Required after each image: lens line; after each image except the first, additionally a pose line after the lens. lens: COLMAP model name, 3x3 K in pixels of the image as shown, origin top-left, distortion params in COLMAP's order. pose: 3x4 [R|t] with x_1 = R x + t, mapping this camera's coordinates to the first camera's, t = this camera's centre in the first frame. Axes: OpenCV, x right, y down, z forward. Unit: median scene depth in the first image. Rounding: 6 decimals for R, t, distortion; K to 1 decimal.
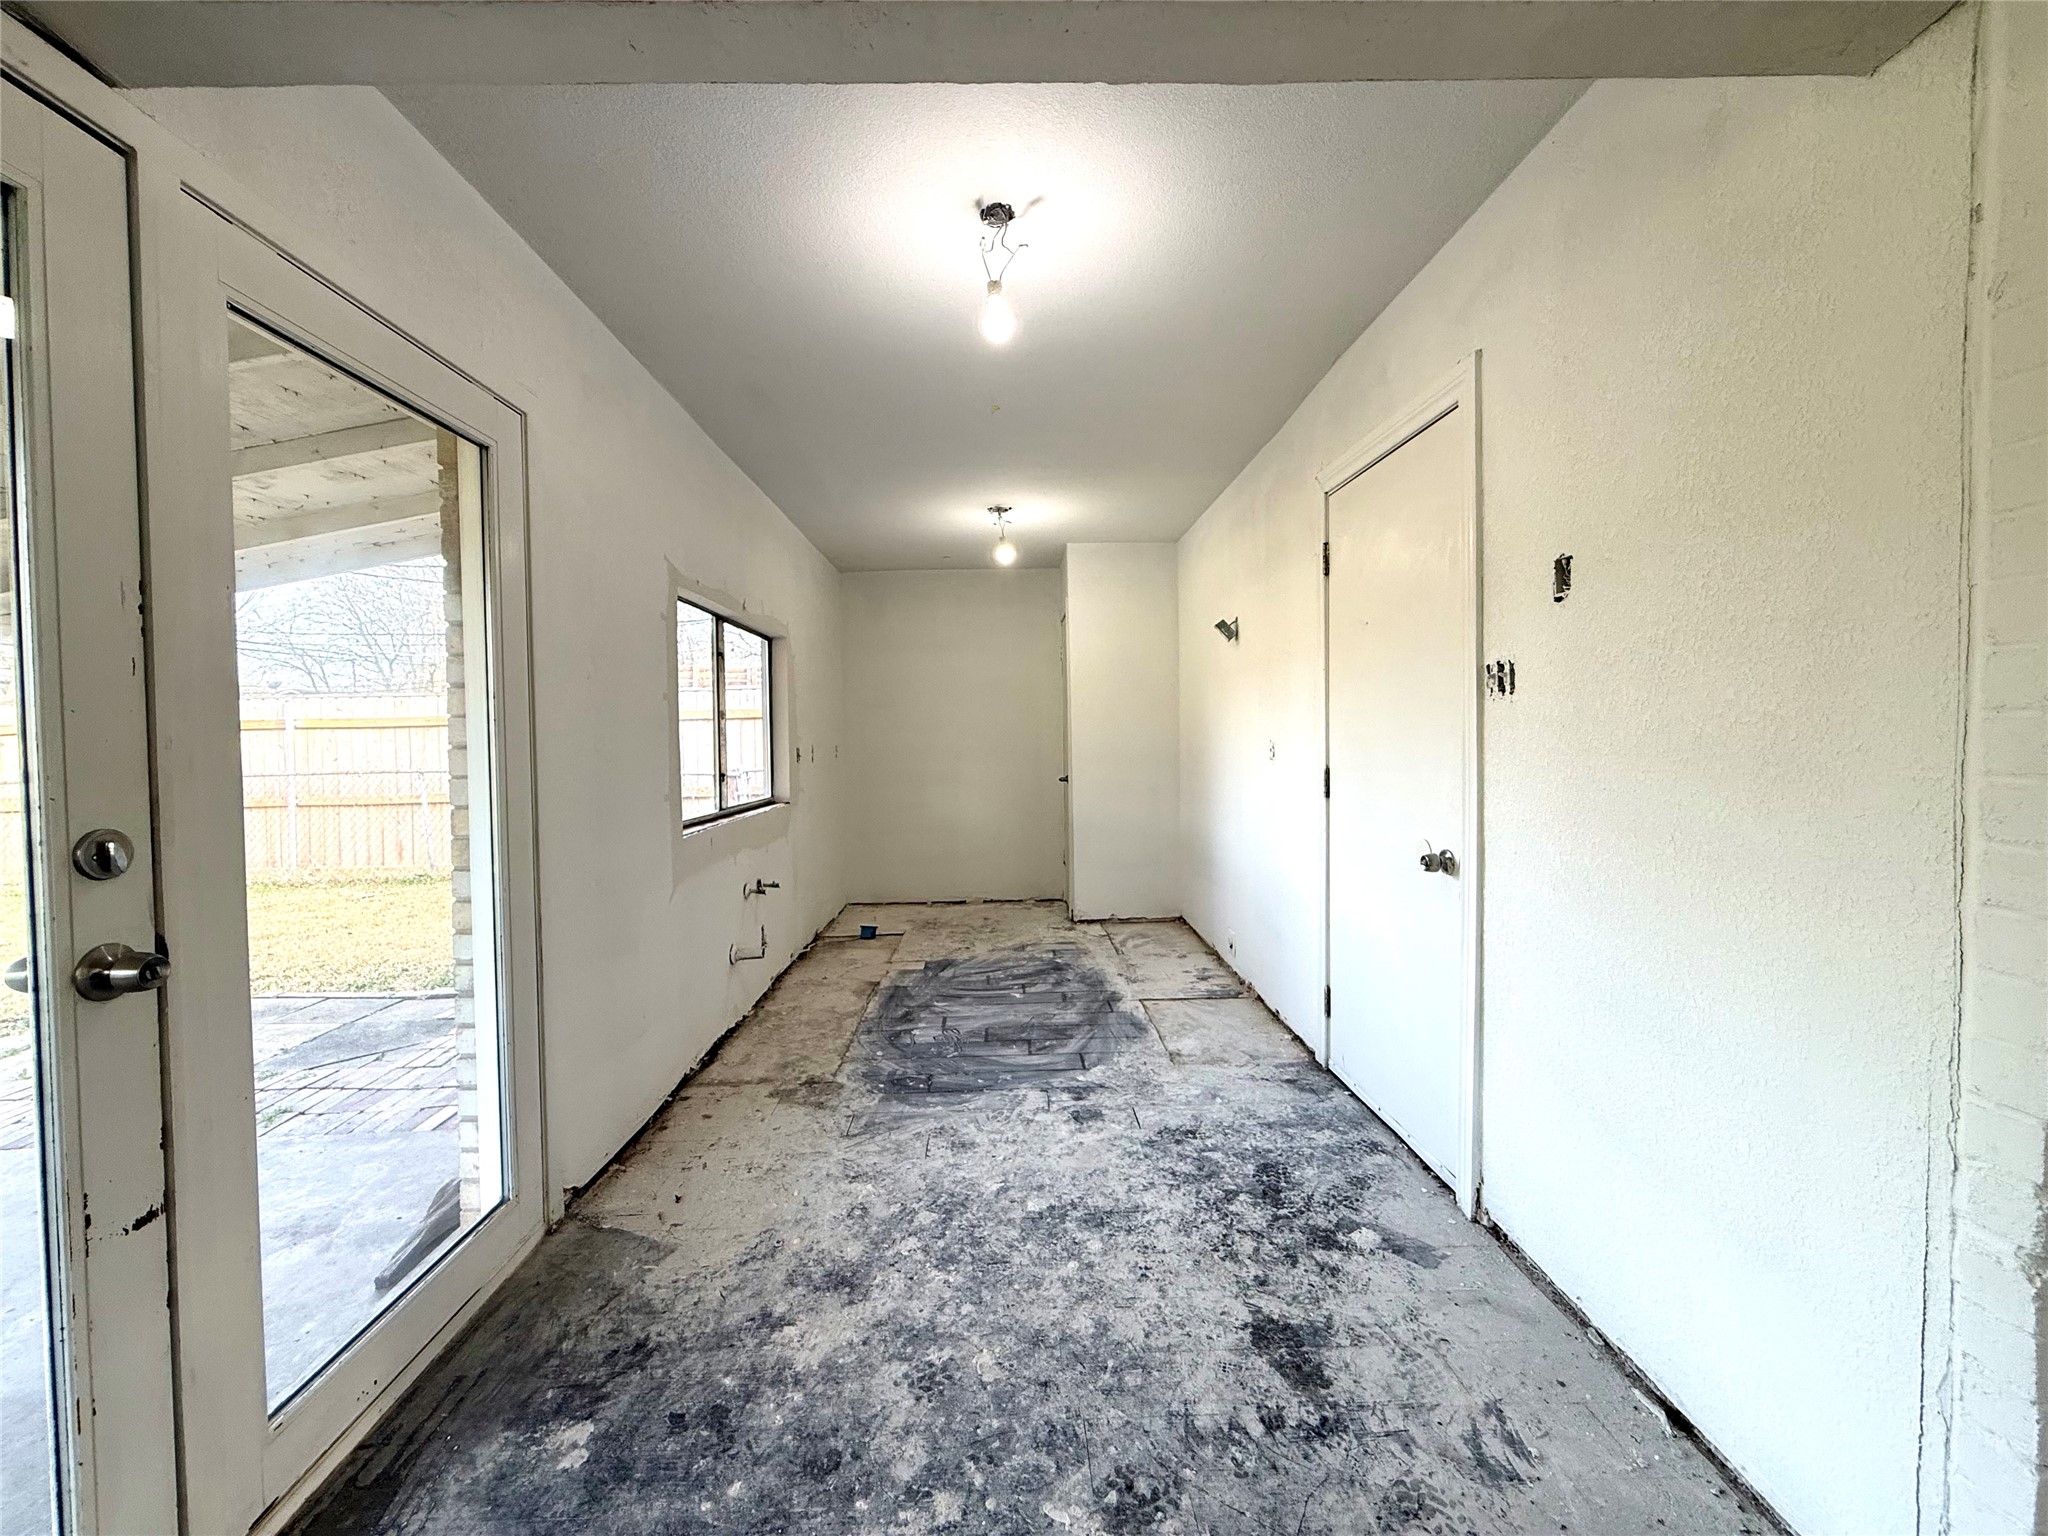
lens RADIAL K [[819.9, 0, 1022.9], [0, 819.9, 766.0], [0, 0, 1]] dist [-0.001409, -0.000029]
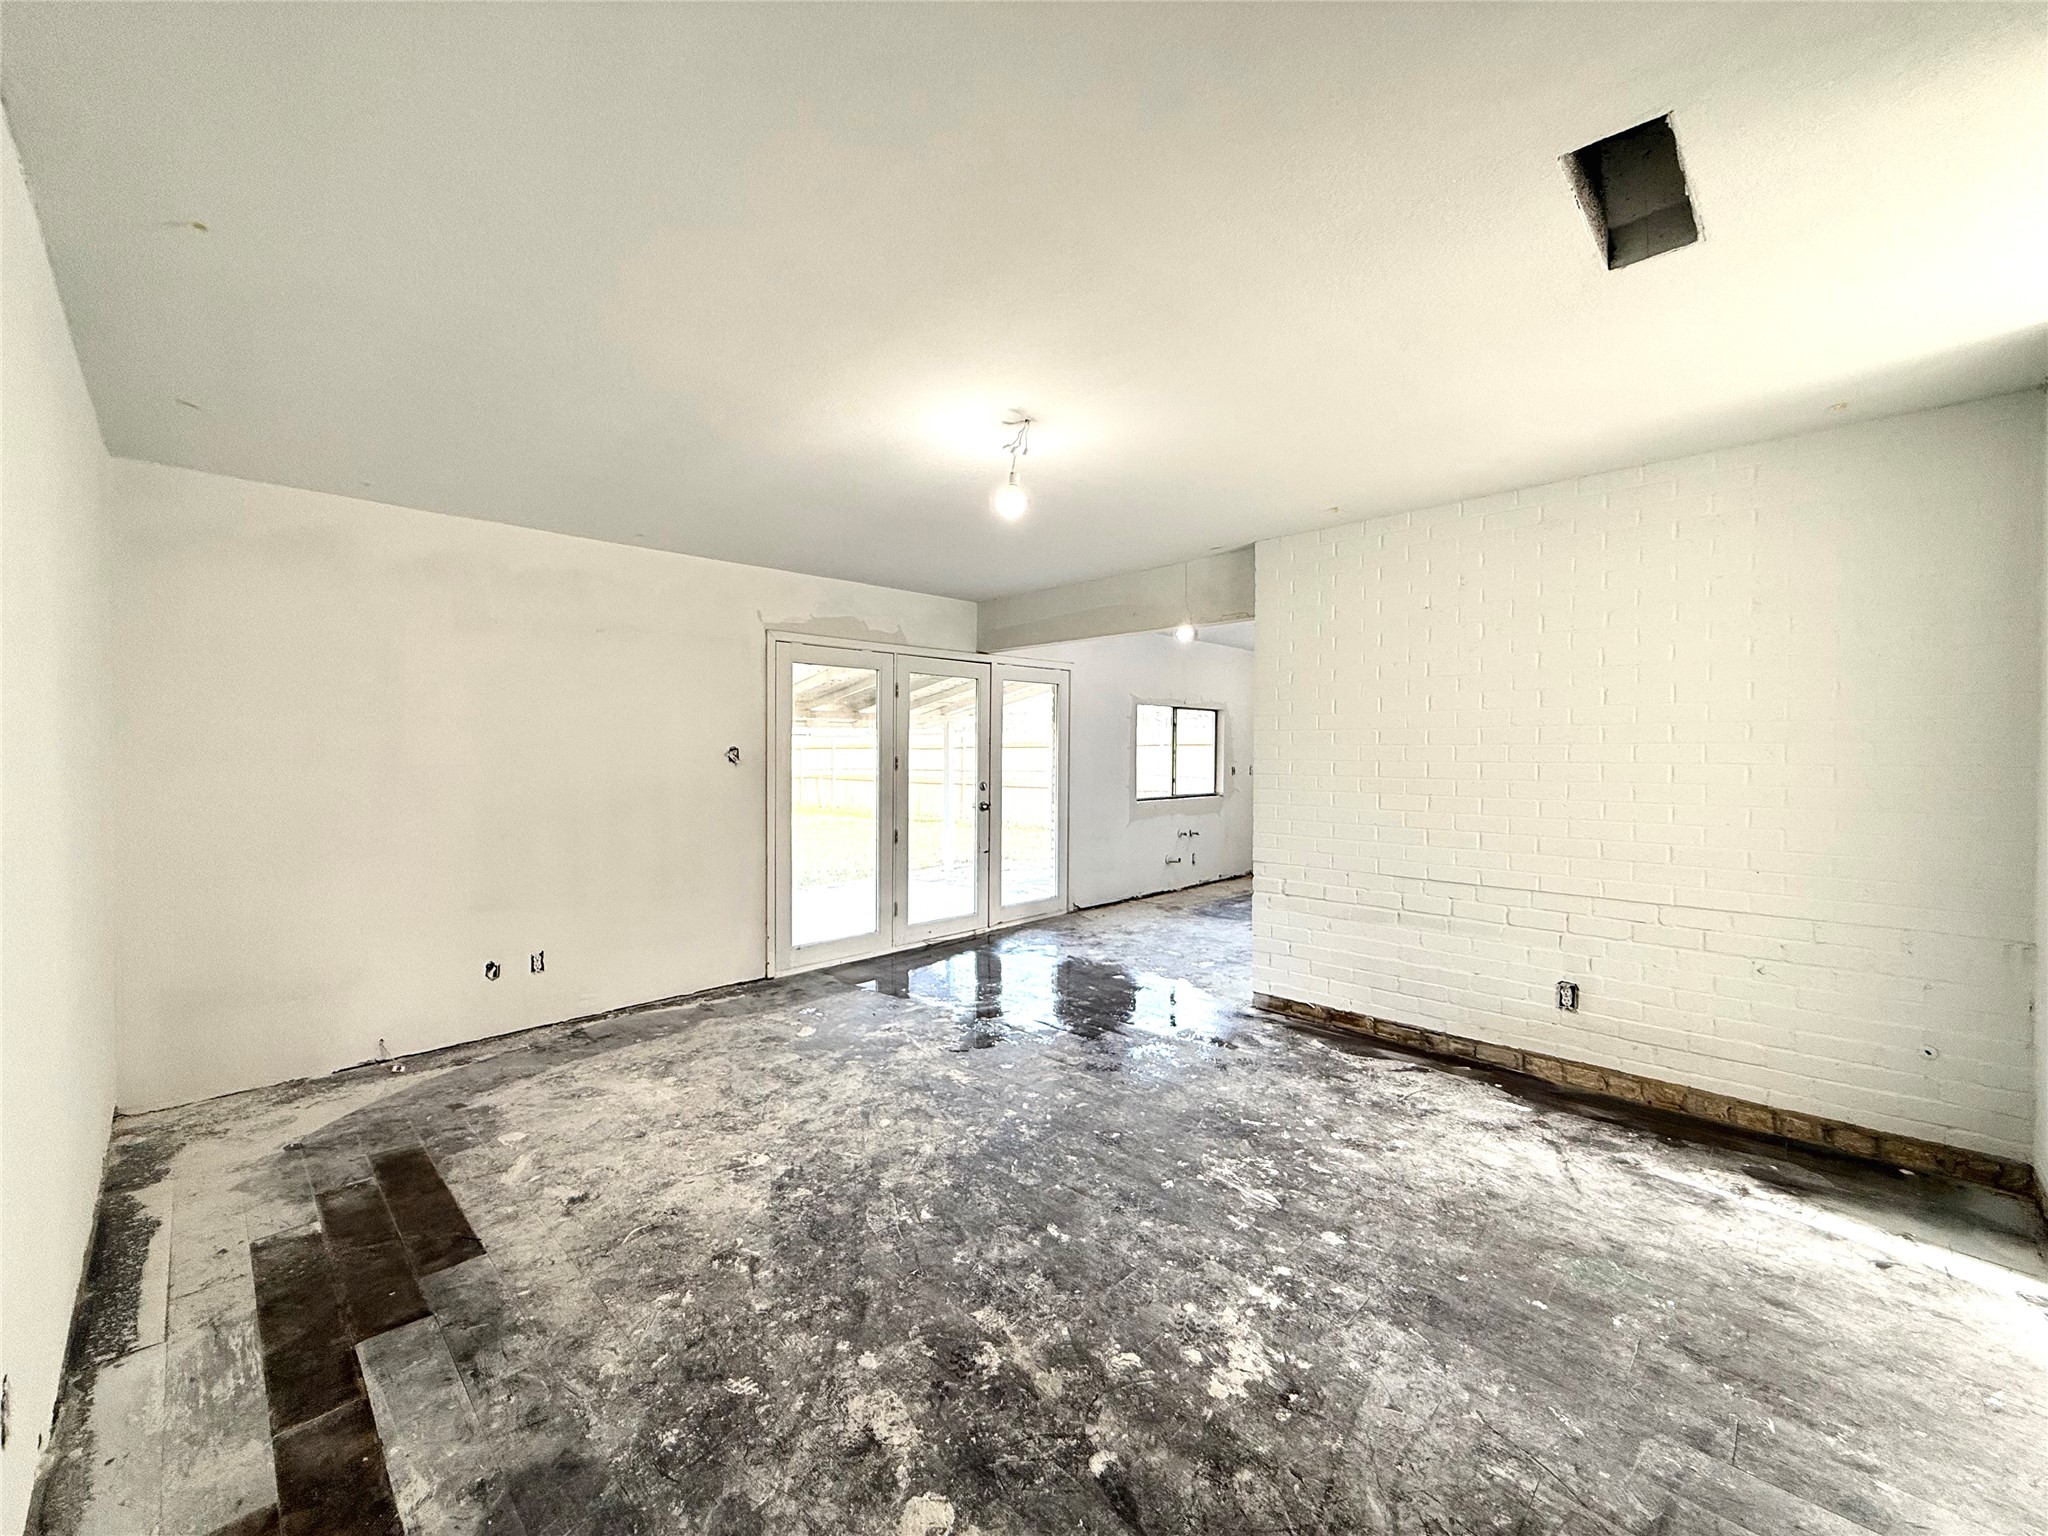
lens RADIAL K [[819.9, 0, 1023.4], [0, 819.9, 760.3], [0, 0, 1]] dist [-0.001409, -0.000029]
pose [[0.696774, 0.019774, -0.717018, 0.922964], [-0.031554, 0.999497, -0.003099, -0.021300], [0.716596, 0.024784, 0.697048, -0.813901]]
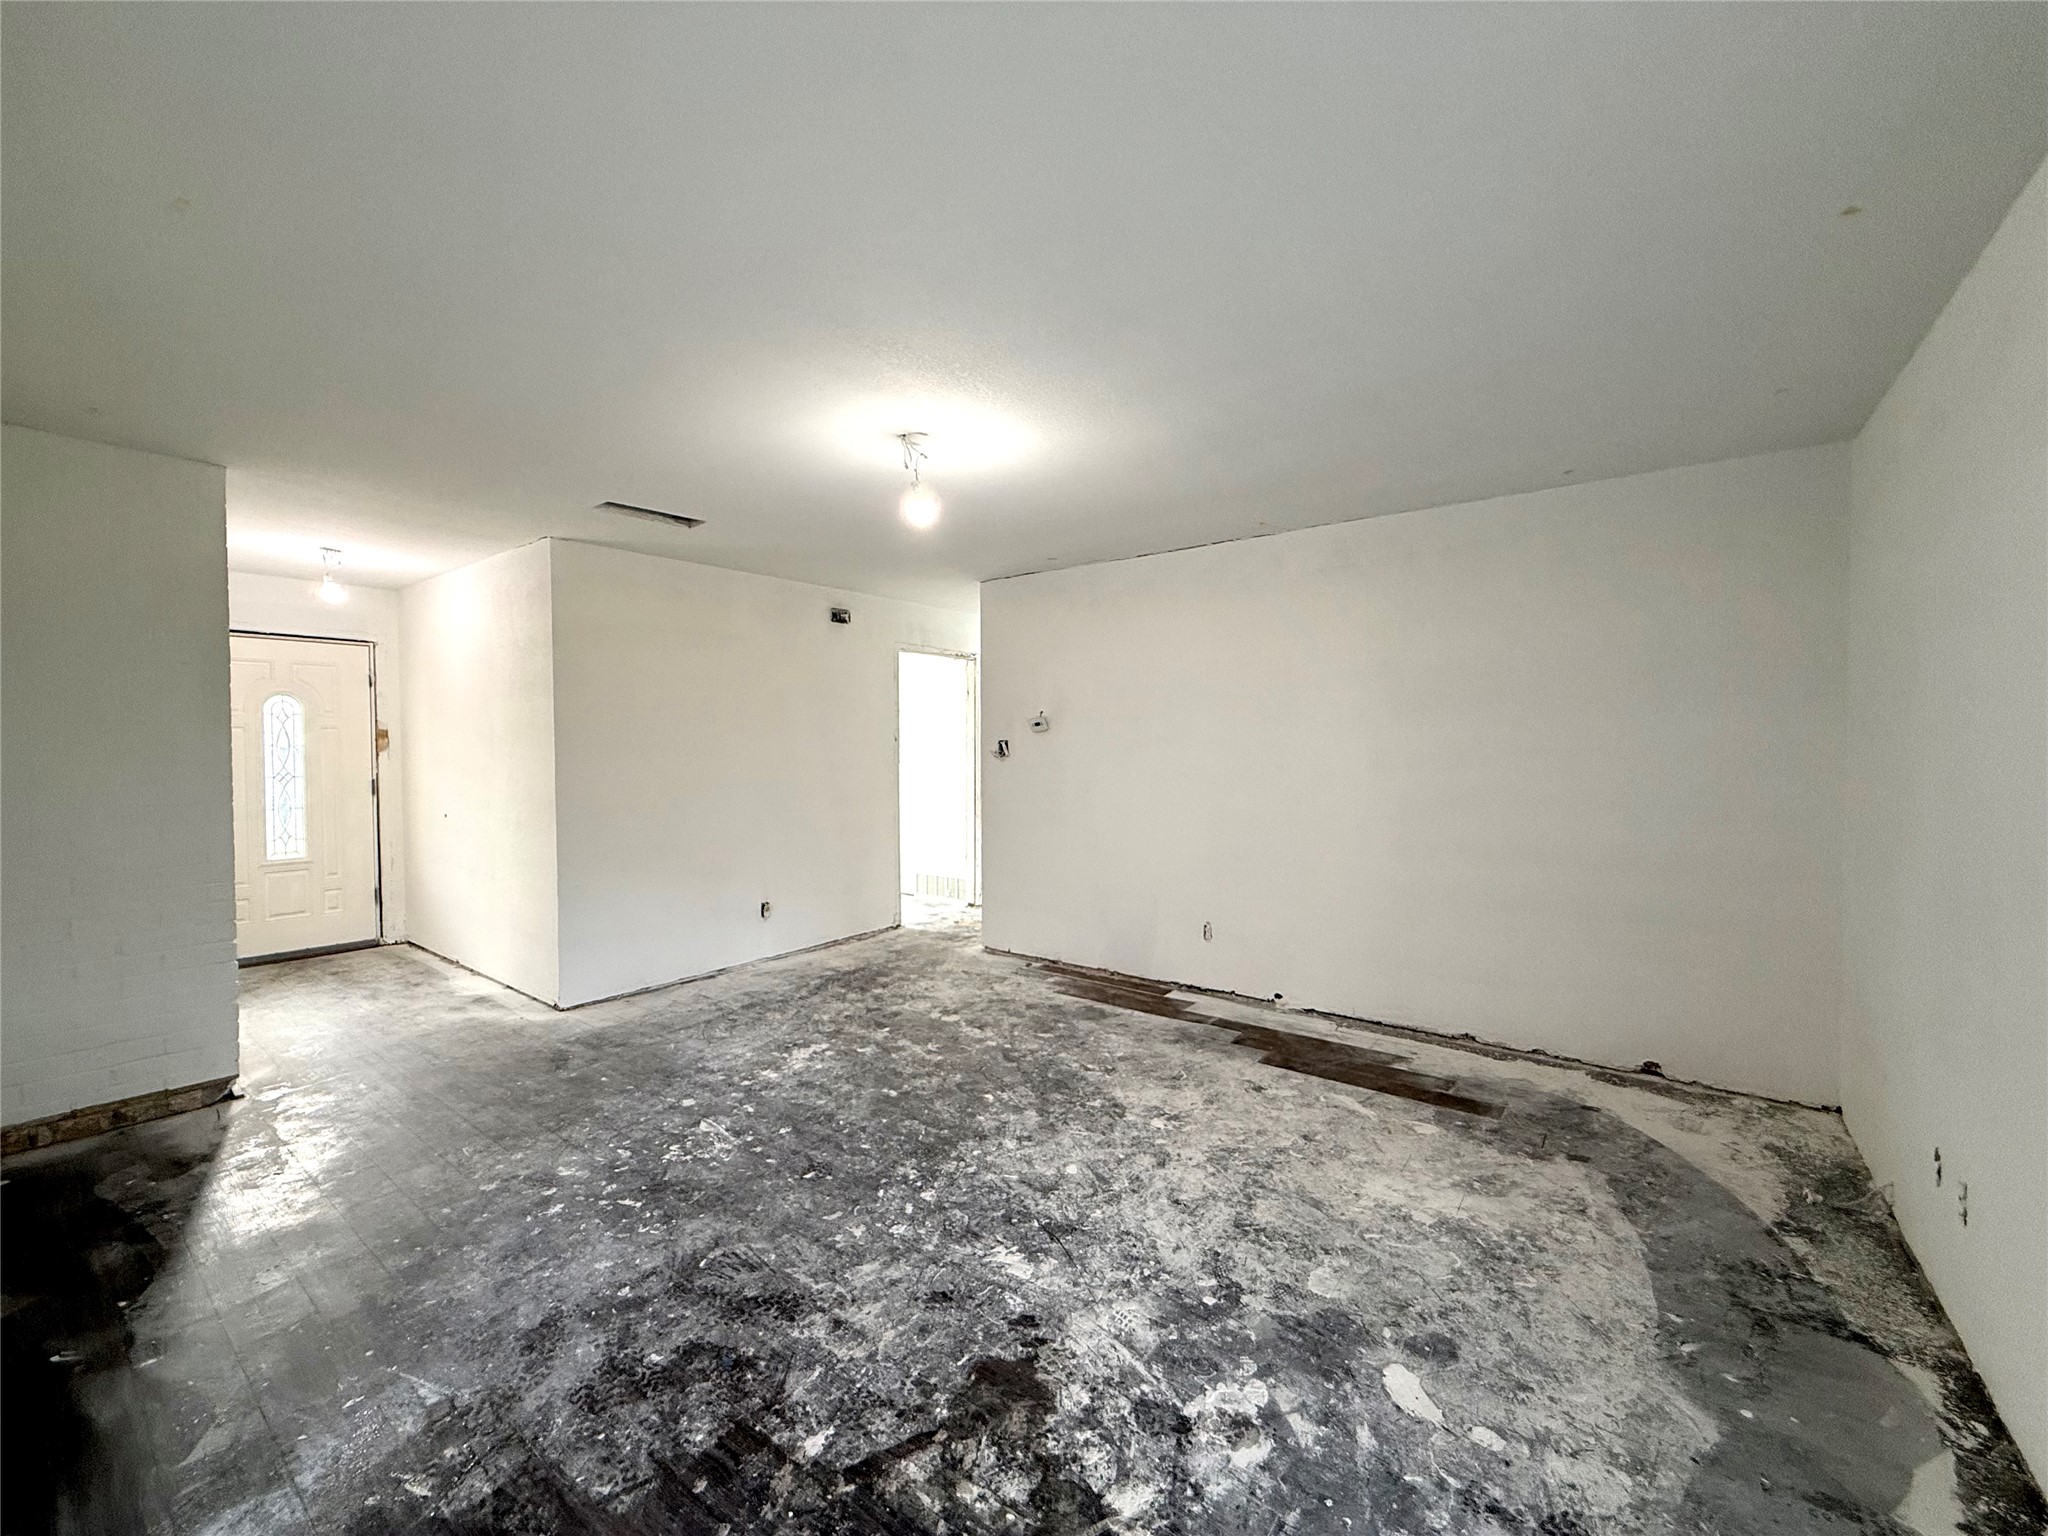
lens RADIAL K [[819.9, 0, 1020.5], [0, 819.9, 758.7], [0, 0, 1]] dist [-0.001409, -0.000029]
pose [[-0.776214, 0.002844, 0.630463, -0.539561], [0.034453, 0.998687, 0.037913, -0.054756], [-0.629528, 0.051150, -0.775293, 0.584369]]
